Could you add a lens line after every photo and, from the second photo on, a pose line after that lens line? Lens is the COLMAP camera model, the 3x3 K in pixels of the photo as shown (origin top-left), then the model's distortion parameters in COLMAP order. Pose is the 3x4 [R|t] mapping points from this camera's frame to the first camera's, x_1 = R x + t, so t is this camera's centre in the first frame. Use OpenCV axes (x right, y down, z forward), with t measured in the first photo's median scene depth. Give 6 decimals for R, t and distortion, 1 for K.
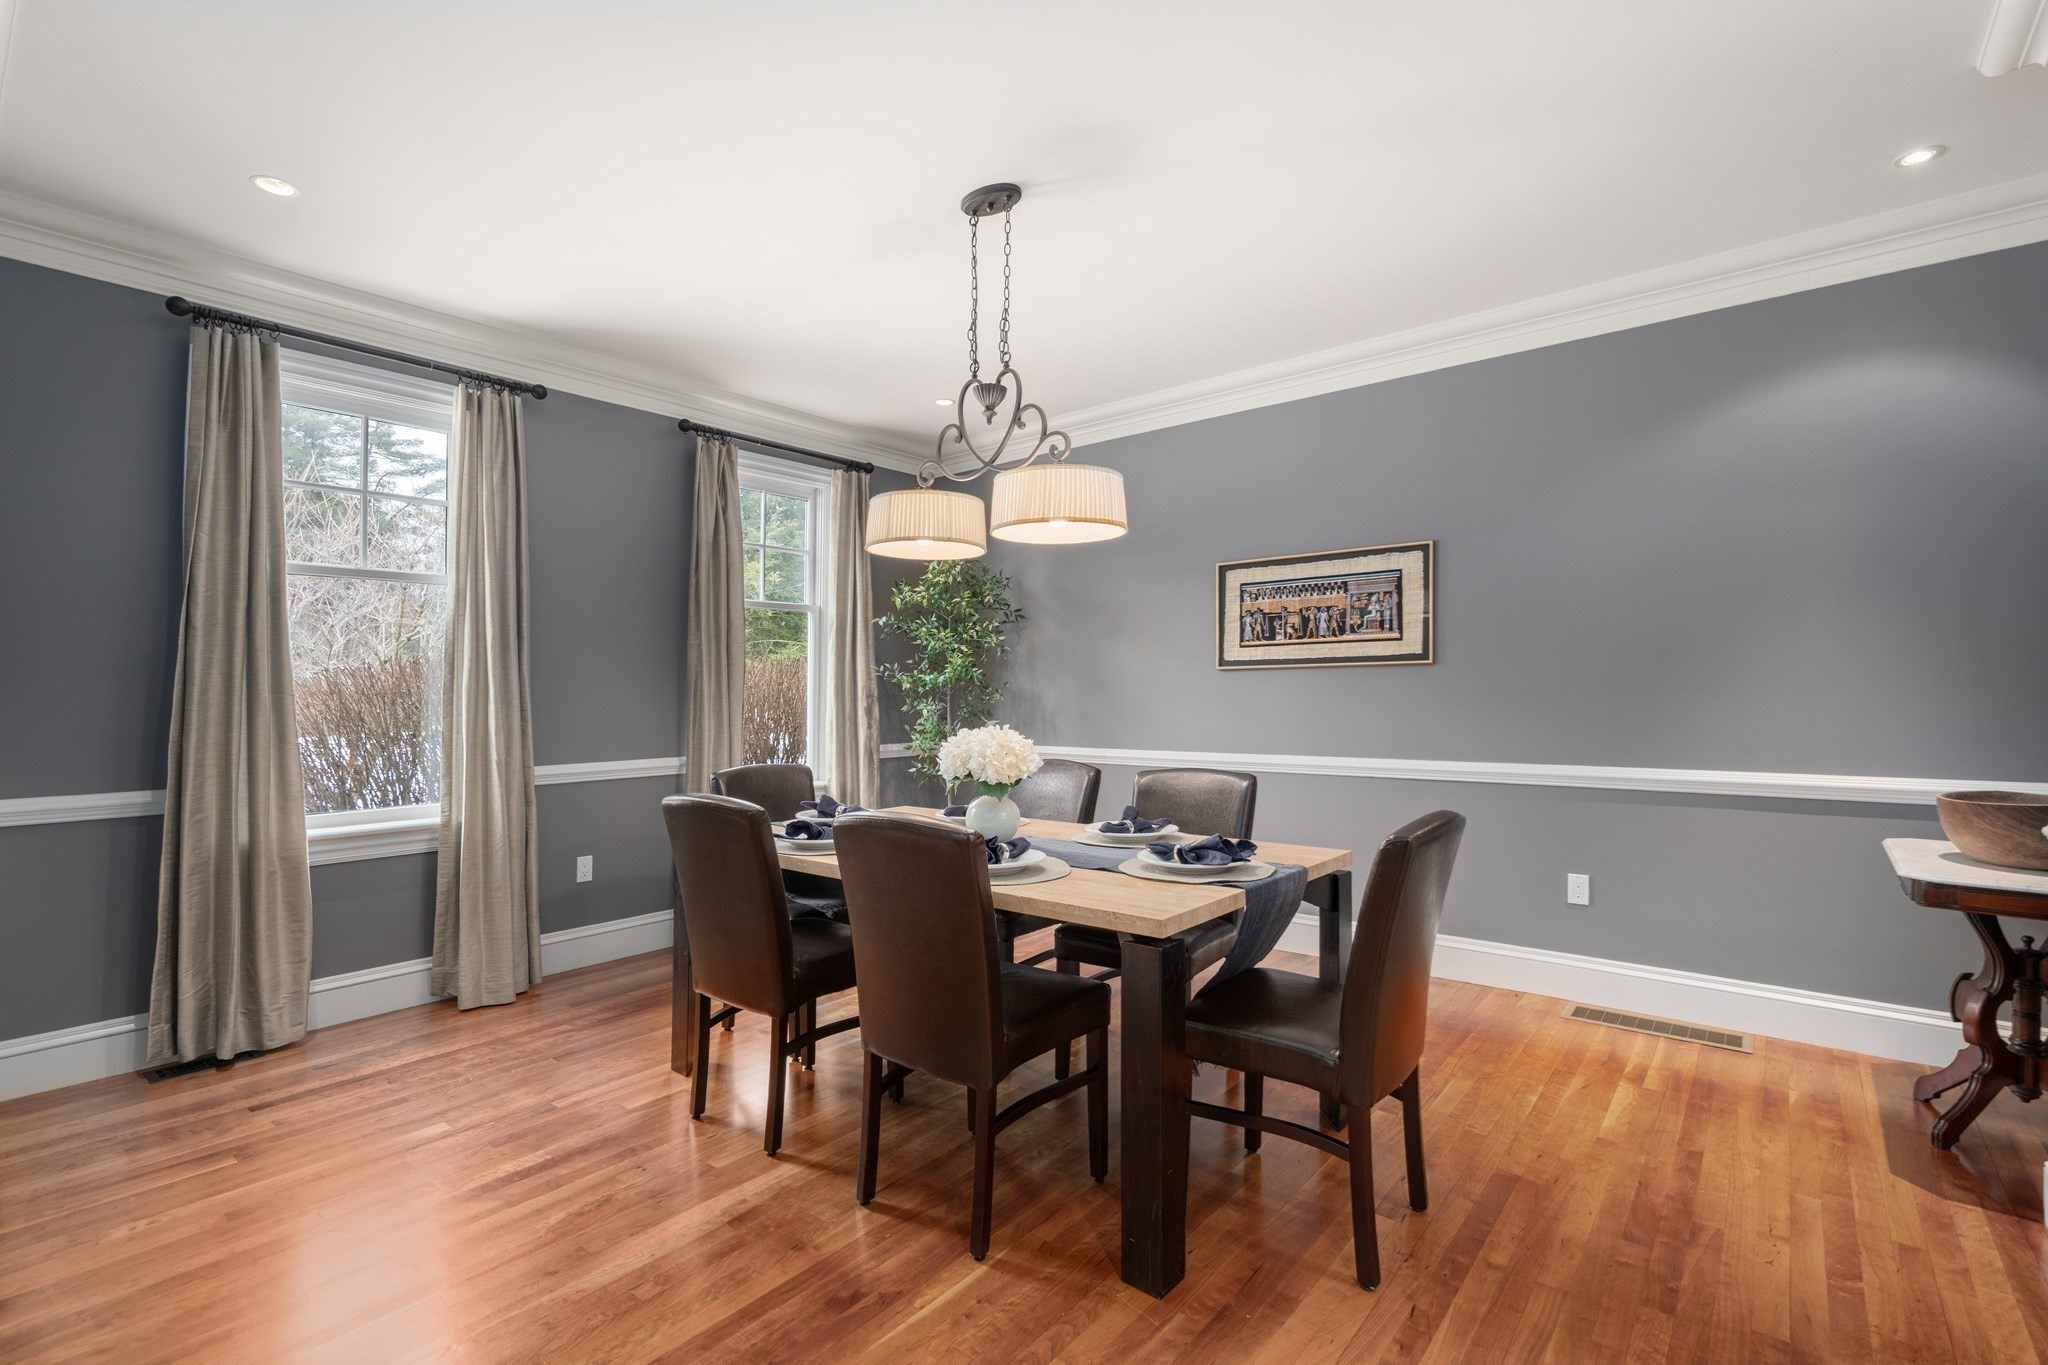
lens RADIAL K [[945.5, 0, 1024.0], [0, 945.5, 682.5], [0, 0, 1]] dist [0.002345, 0.000597]
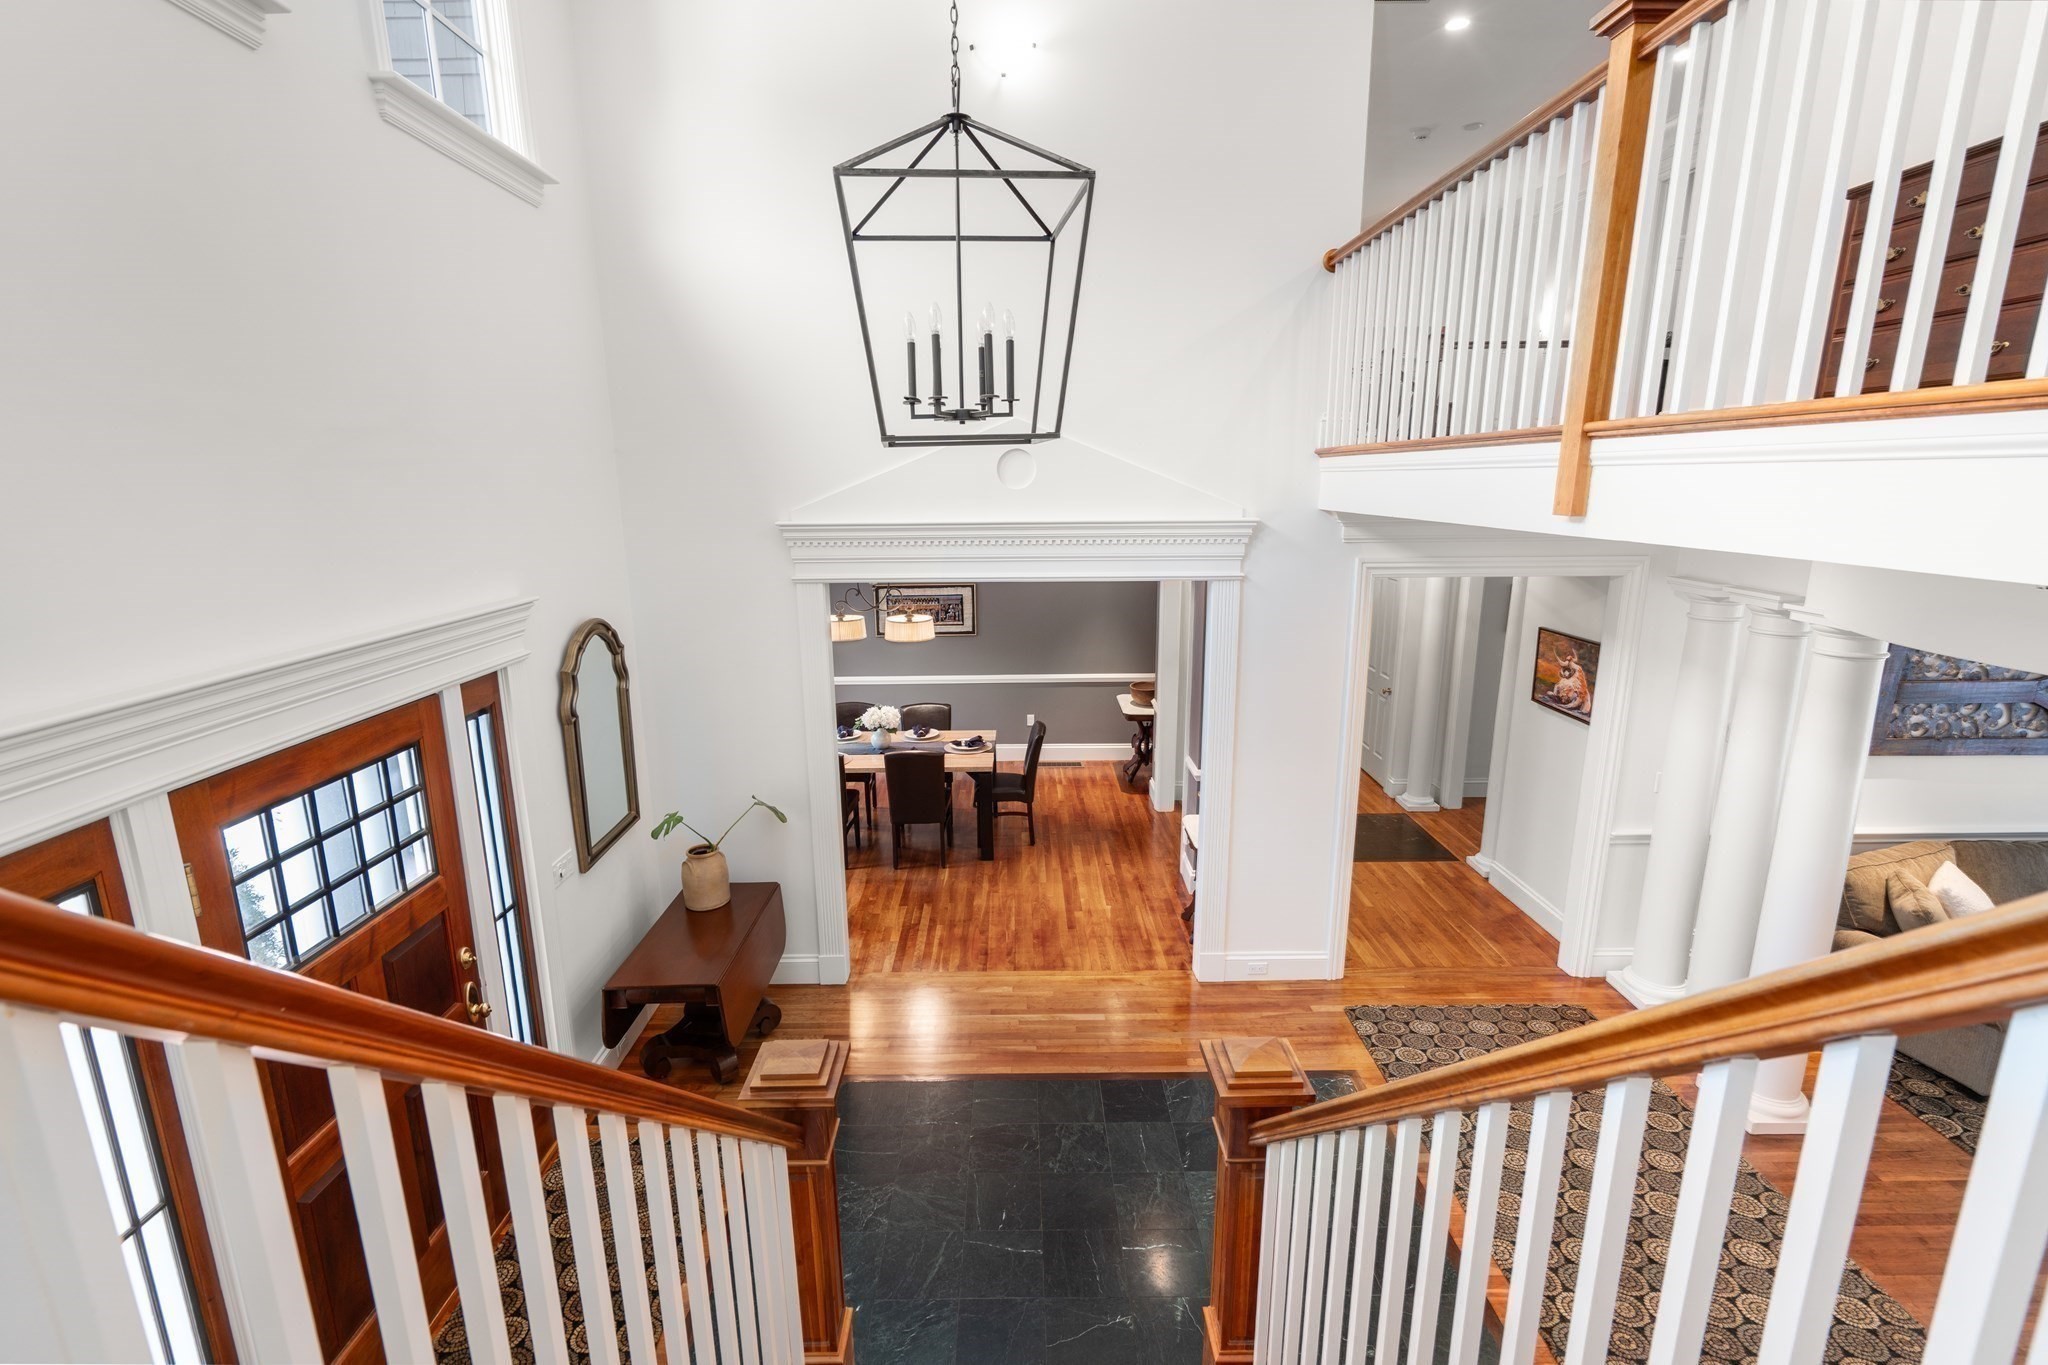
lens RADIAL K [[911.6, 0, 1019.0], [0, 911.6, 686.4], [0, 0, 1]] dist [-0.001033, -0.000383]
pose [[0.774631, -0.144025, 0.615795, -1.334500], [0.003421, 0.974662, 0.223655, -0.594796], [-0.632404, -0.171143, 0.755496, -1.196144]]
